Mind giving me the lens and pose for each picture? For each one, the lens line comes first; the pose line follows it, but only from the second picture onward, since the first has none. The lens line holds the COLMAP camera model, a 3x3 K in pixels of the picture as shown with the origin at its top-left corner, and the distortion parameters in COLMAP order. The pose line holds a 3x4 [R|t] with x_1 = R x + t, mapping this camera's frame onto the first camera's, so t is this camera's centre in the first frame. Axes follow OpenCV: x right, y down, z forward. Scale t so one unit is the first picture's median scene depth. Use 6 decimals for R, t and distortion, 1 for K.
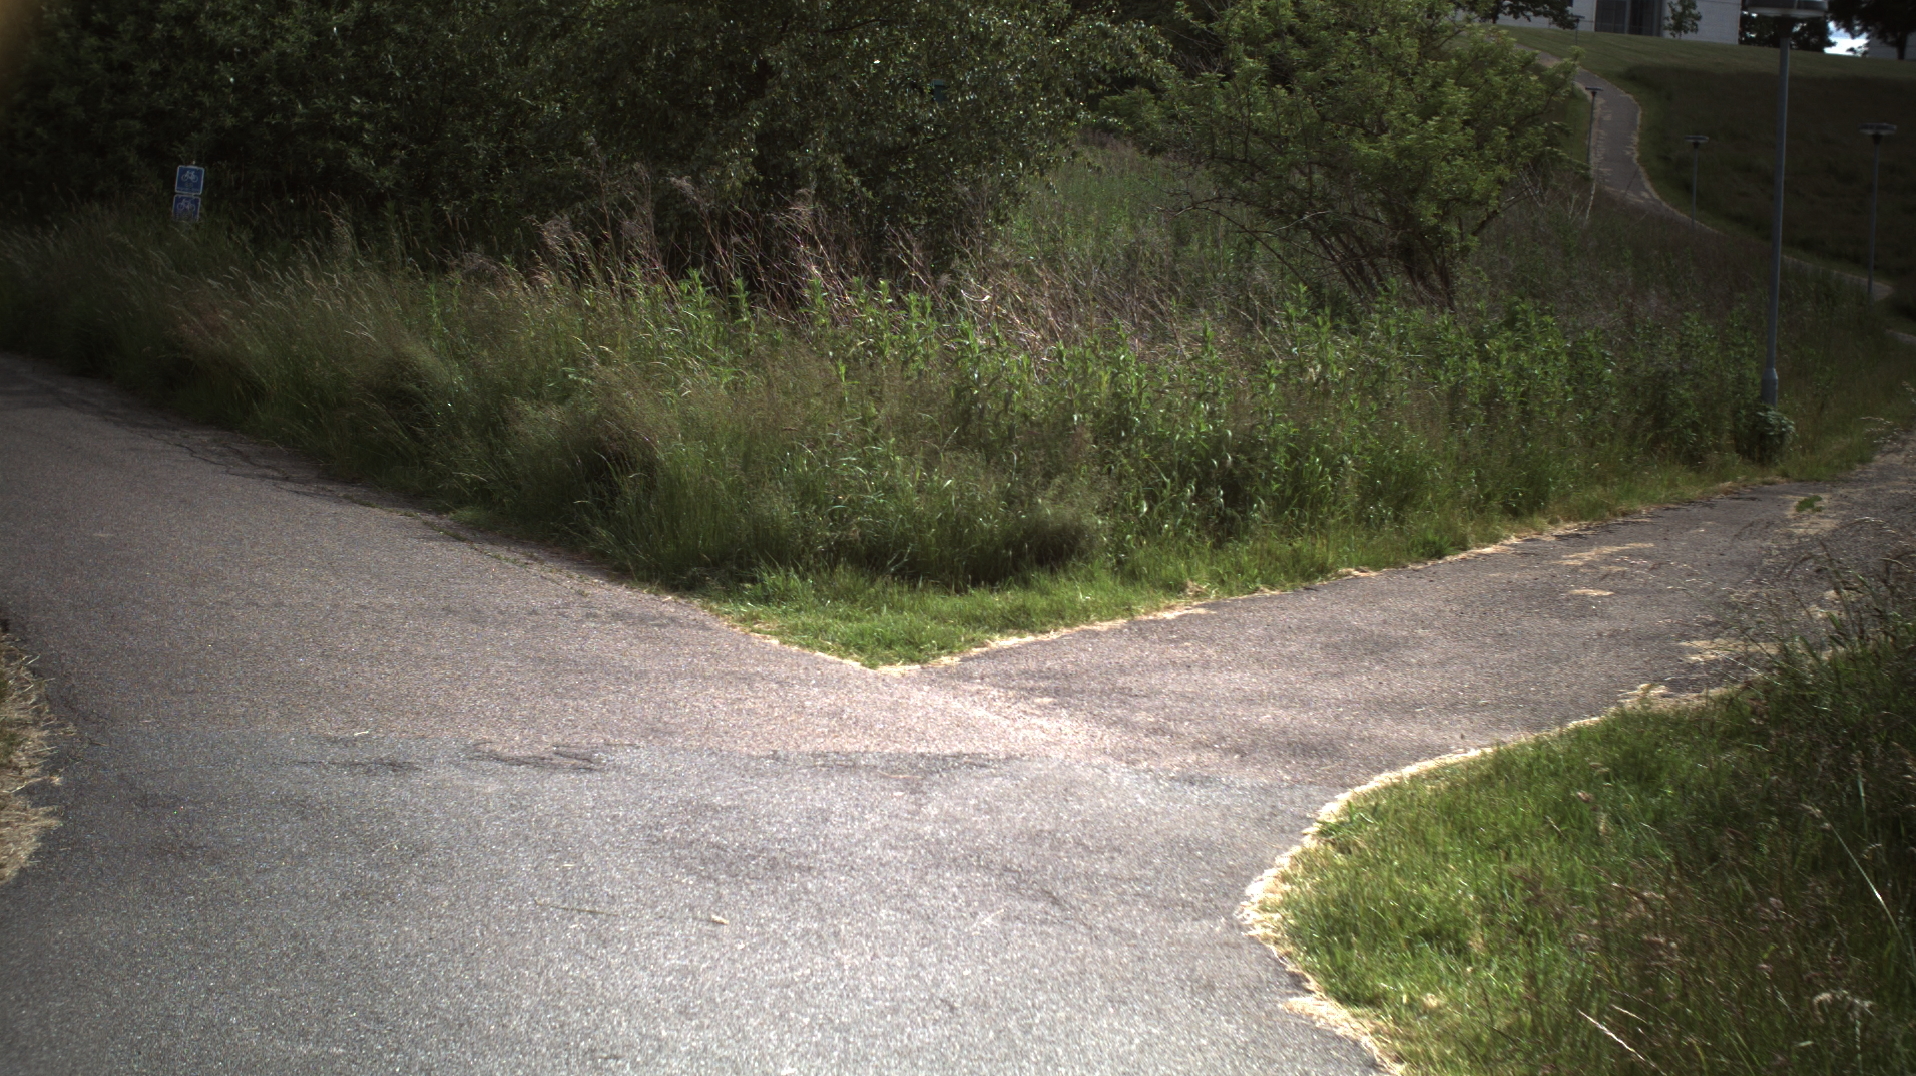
lens RADIAL K [[3376.7, 0, 958.0], [0, 3376.7, 538.0], [0, 0, 1]] dist [-0.293701, 0.411236]
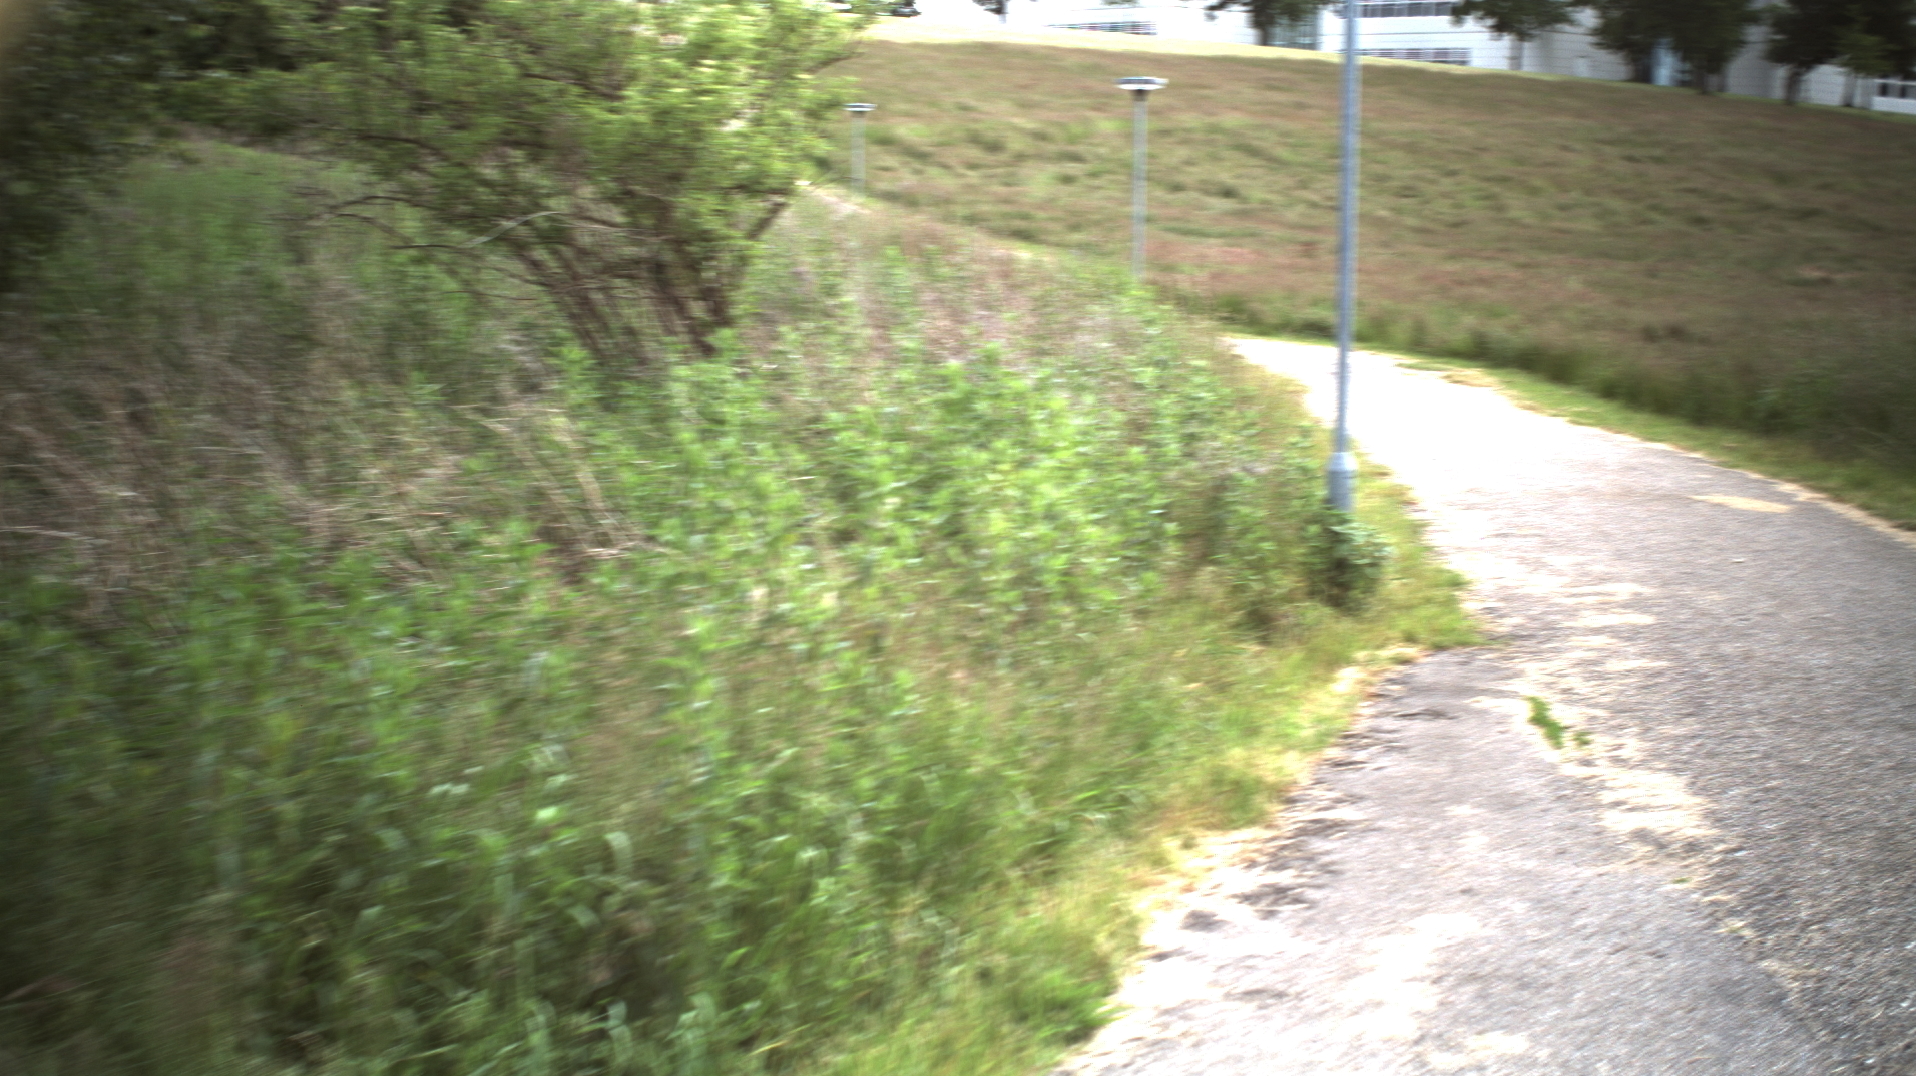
lens RADIAL K [[3376.7, 0, 958.0], [0, 3376.7, 538.0], [0, 0, 1]] dist [-0.293701, 0.411236]
pose [[0.962445, -0.051139, 0.266618, 0.018708], [0.050165, 0.998686, 0.010465, -0.065311], [-0.266803, 0.003303, 0.963746, 0.619299]]
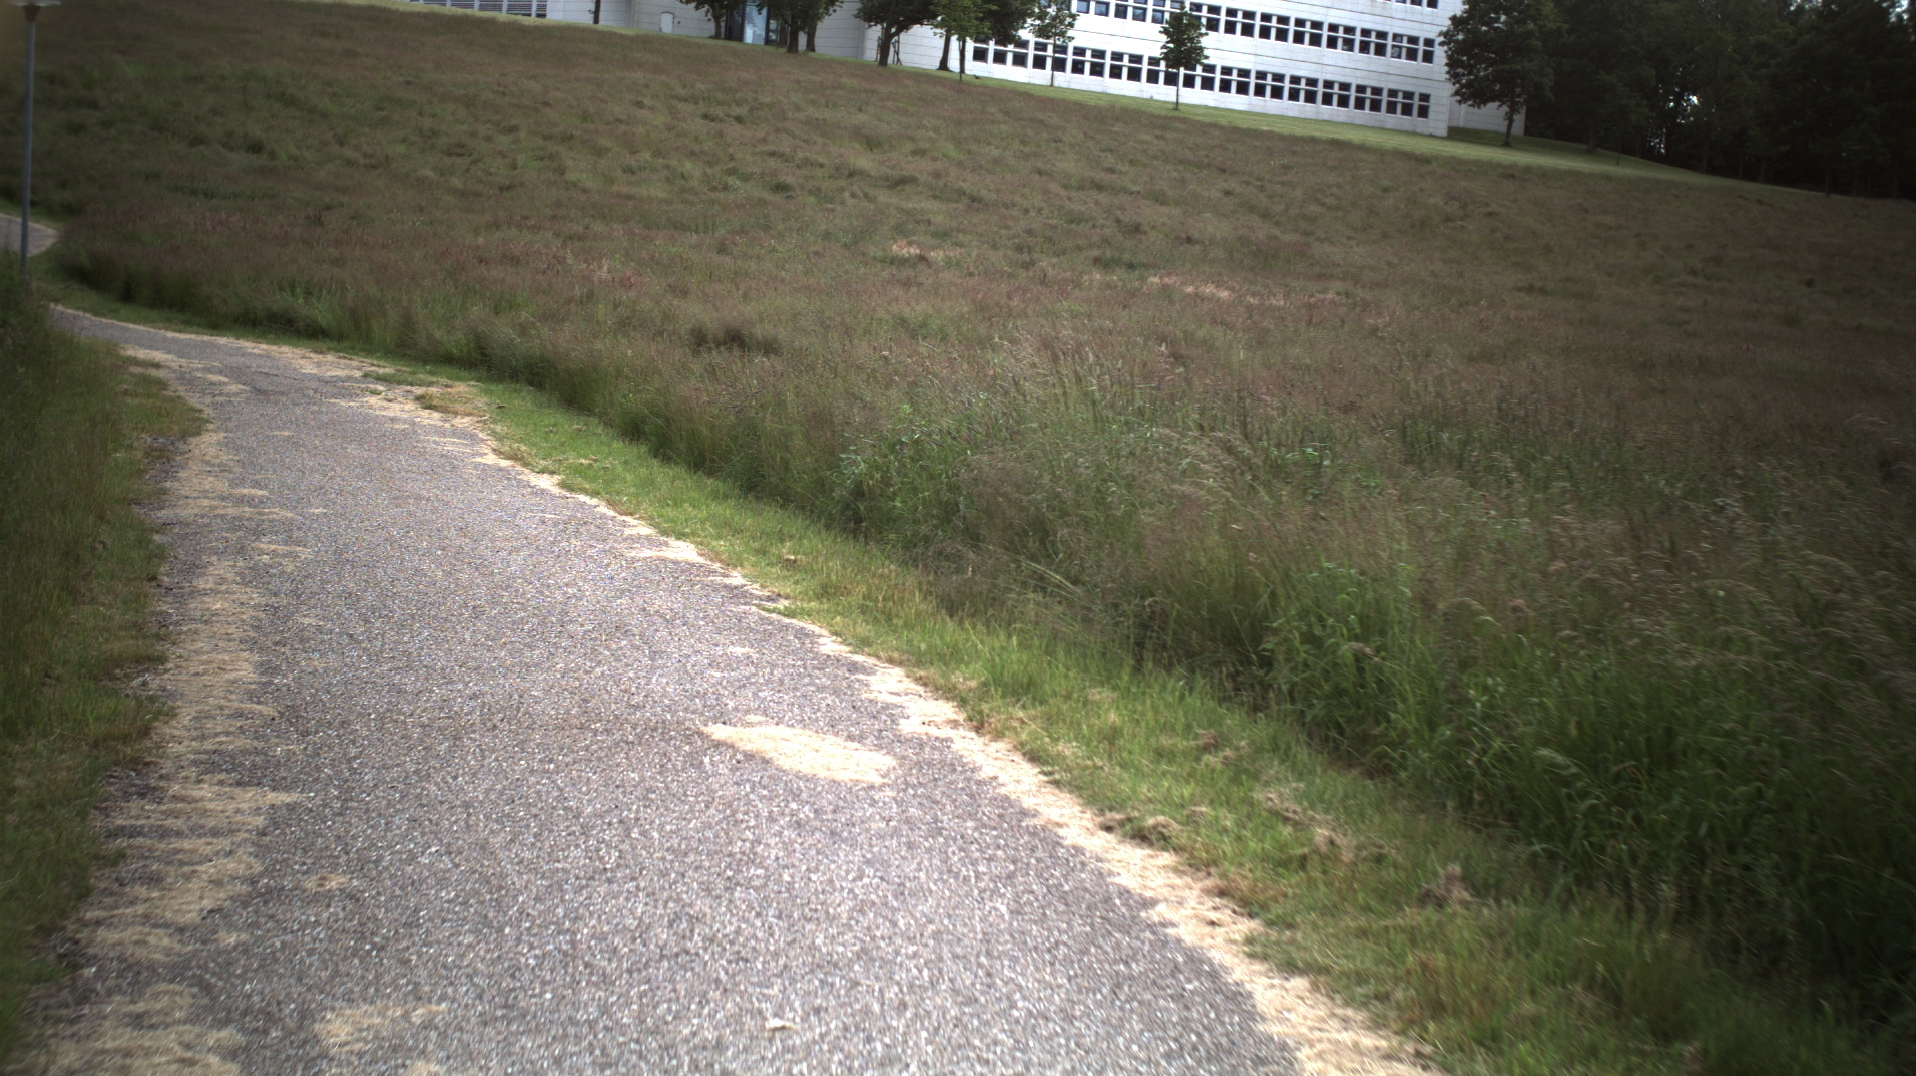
lens RADIAL K [[3376.7, 0, 958.0], [0, 3376.7, 538.0], [0, 0, 1]] dist [-0.293701, 0.411236]
pose [[0.856642, -0.051164, 0.513368, 0.323280], [0.038827, 0.998642, 0.034739, -0.113541], [-0.514448, -0.009826, 0.857465, 1.158456]]
